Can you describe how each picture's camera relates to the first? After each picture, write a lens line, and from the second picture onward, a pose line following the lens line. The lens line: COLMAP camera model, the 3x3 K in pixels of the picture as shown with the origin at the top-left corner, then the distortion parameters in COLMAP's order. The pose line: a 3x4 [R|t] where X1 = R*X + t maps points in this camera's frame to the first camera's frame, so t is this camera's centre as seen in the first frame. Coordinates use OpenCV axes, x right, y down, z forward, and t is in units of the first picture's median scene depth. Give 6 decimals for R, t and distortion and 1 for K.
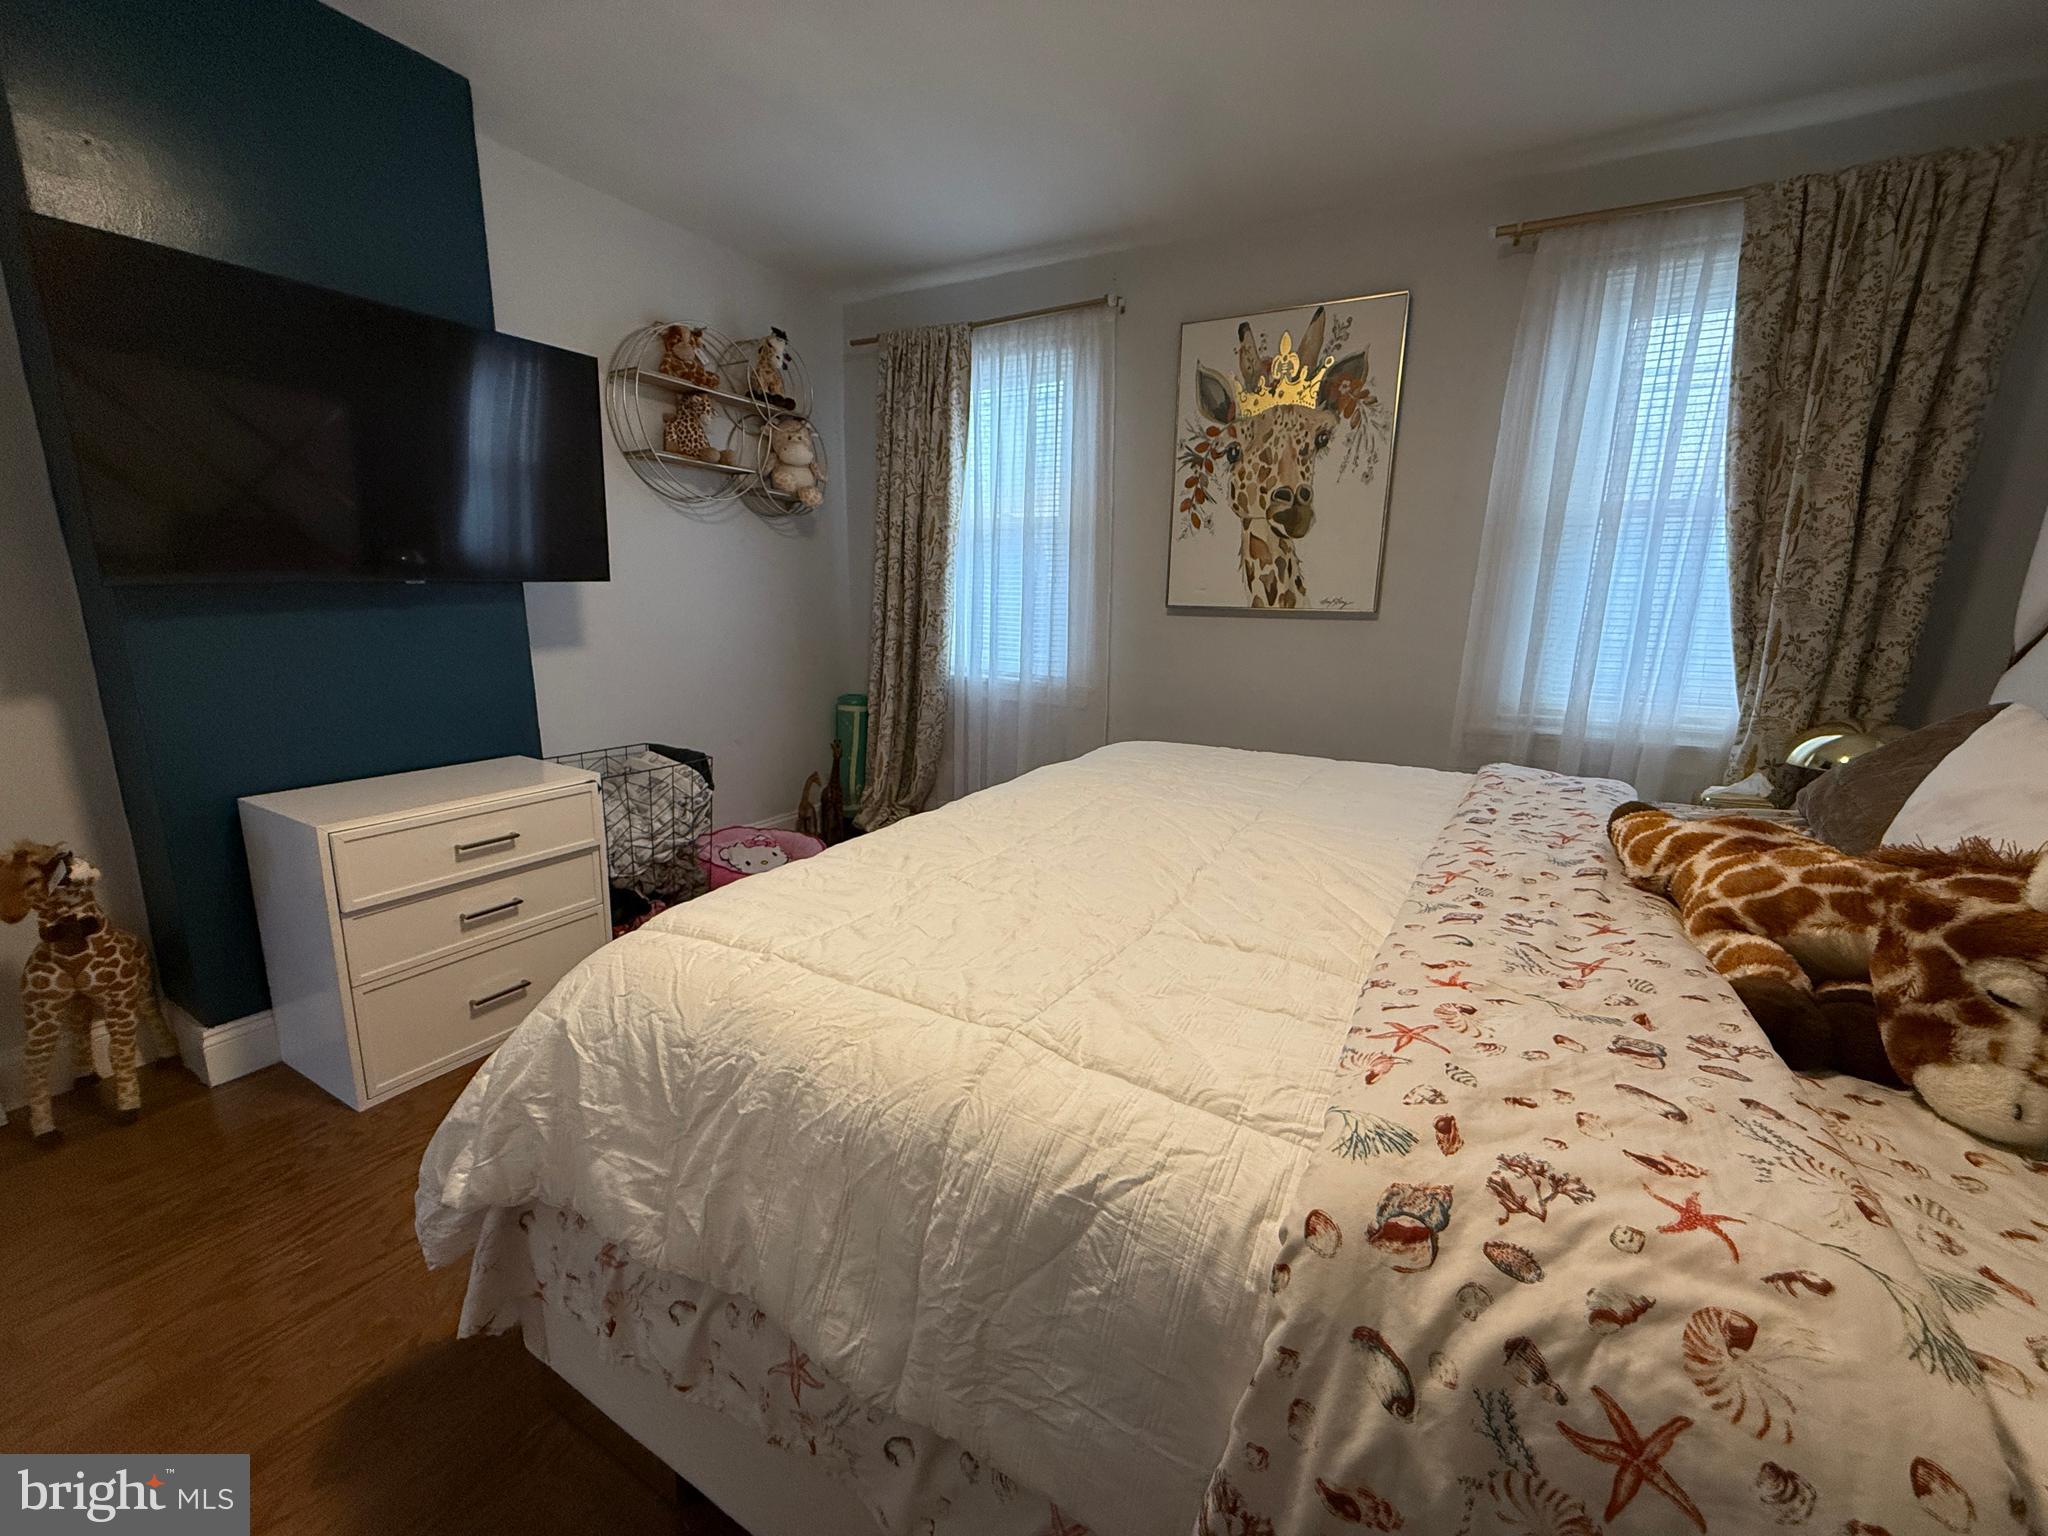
lens RADIAL K [[816.7, 0, 1023.2], [0, 816.7, 770.0], [0, 0, 1]] dist [-0.001705, 0.000412]
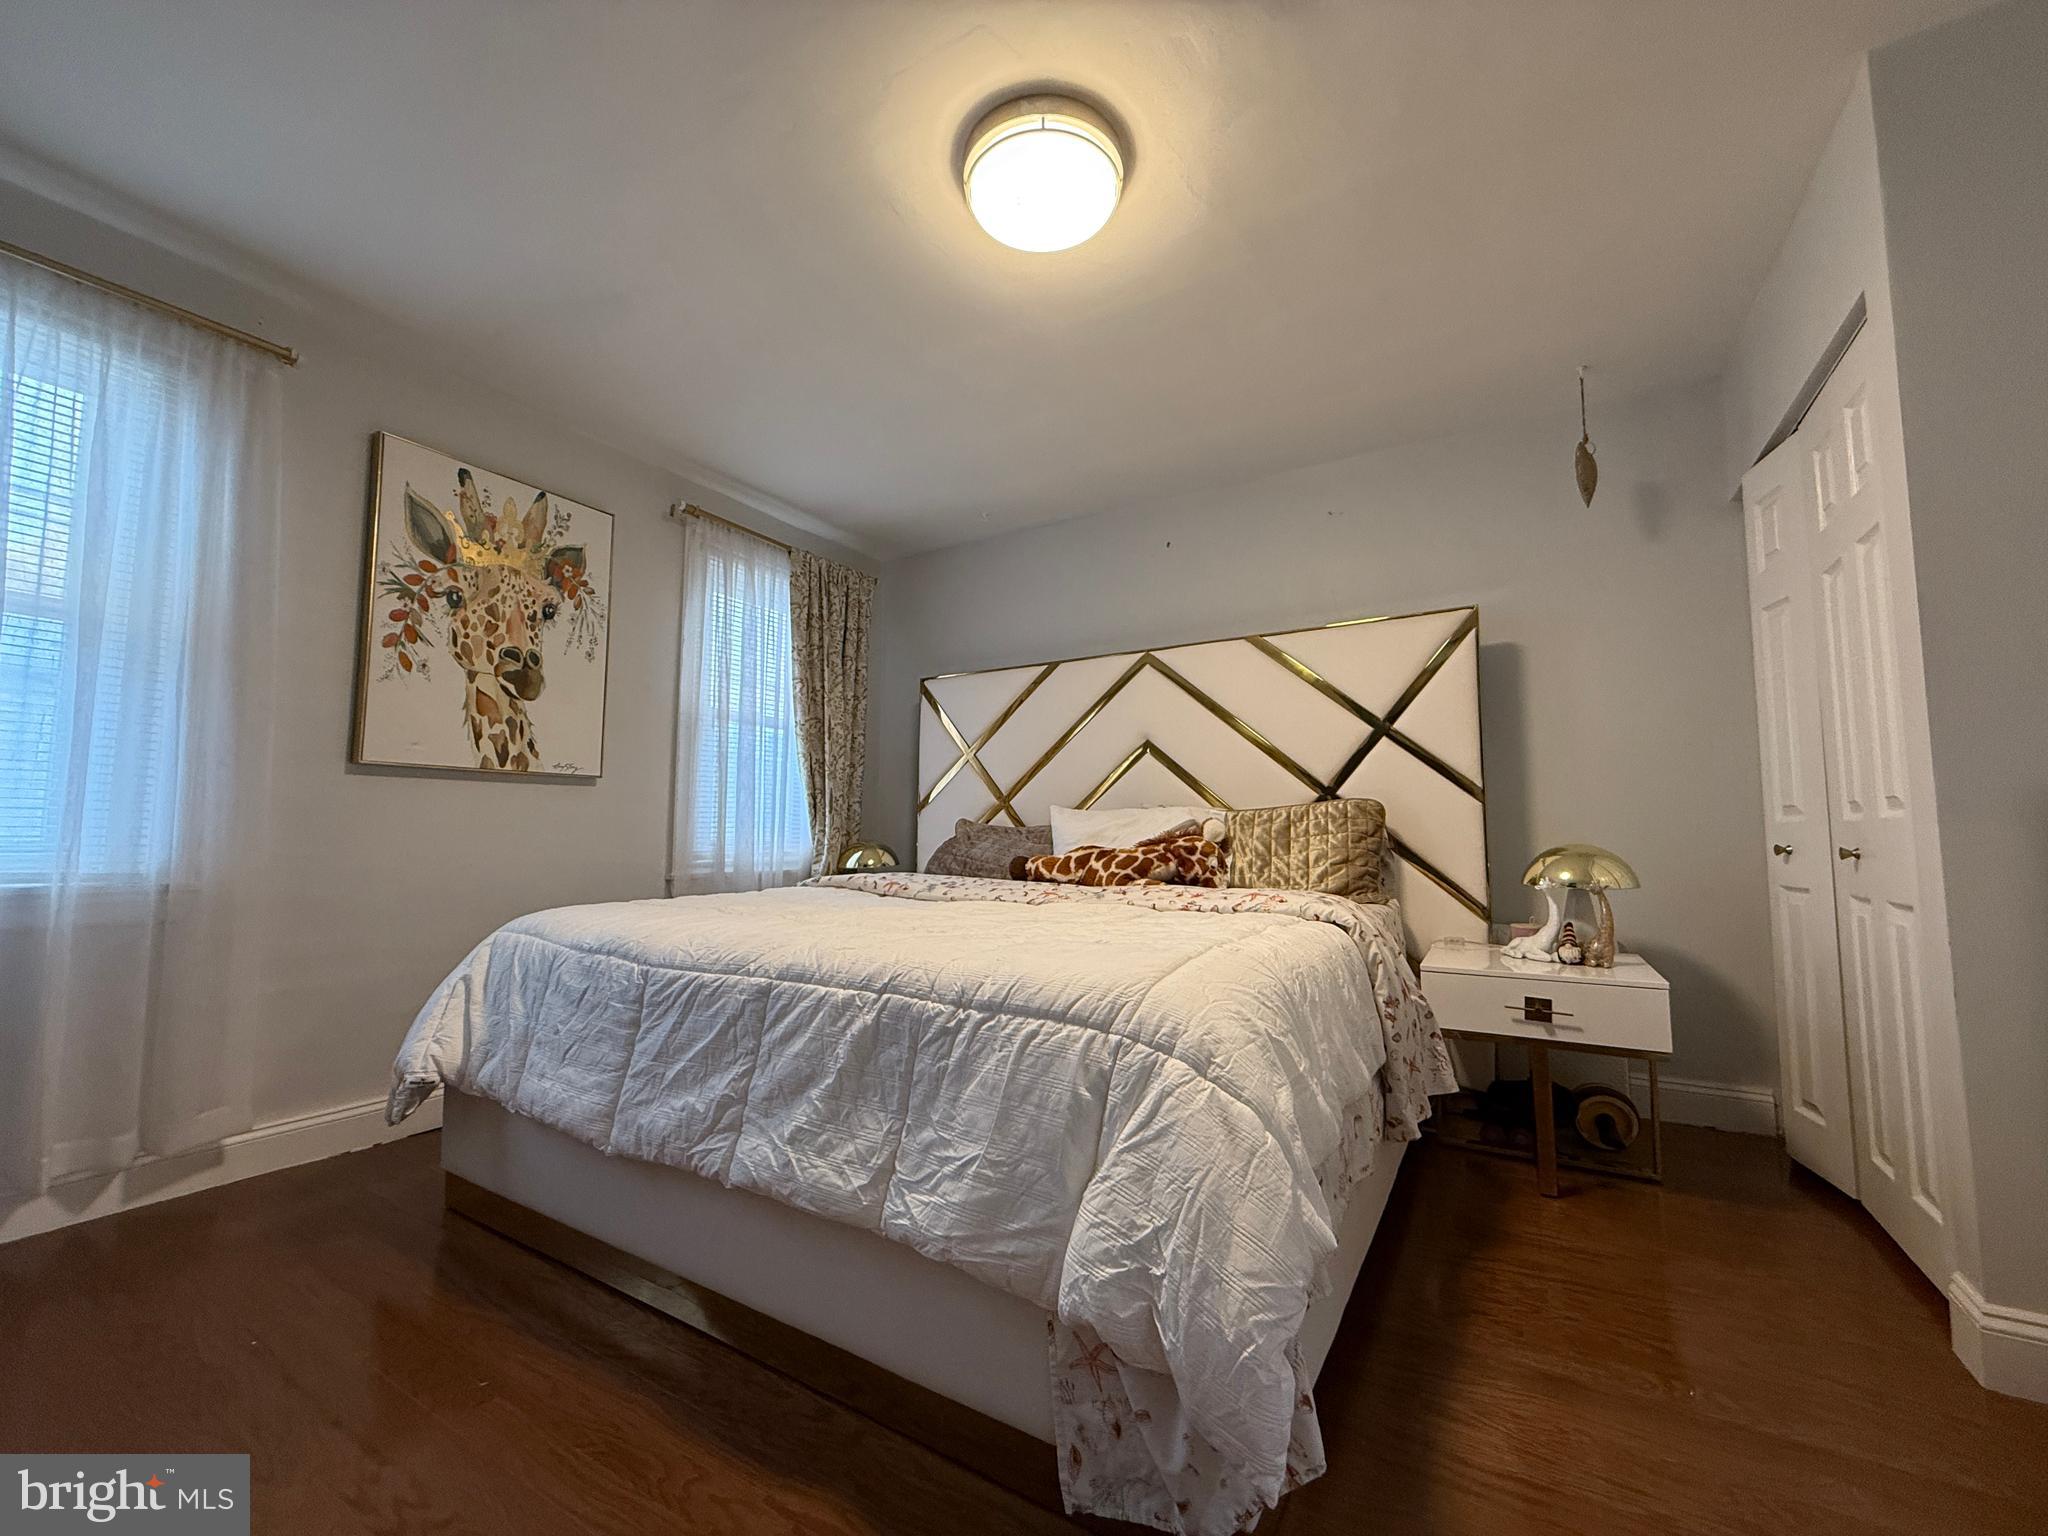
lens RADIAL K [[816.7, 0, 1026.5], [0, 816.7, 771.5], [0, 0, 1]] dist [-0.001705, 0.000412]
pose [[0.034087, 0.055334, 0.997886, -0.607880], [0.206601, 0.976509, -0.061206, -0.018929], [-0.977831, 0.208251, 0.021854, 0.413114]]
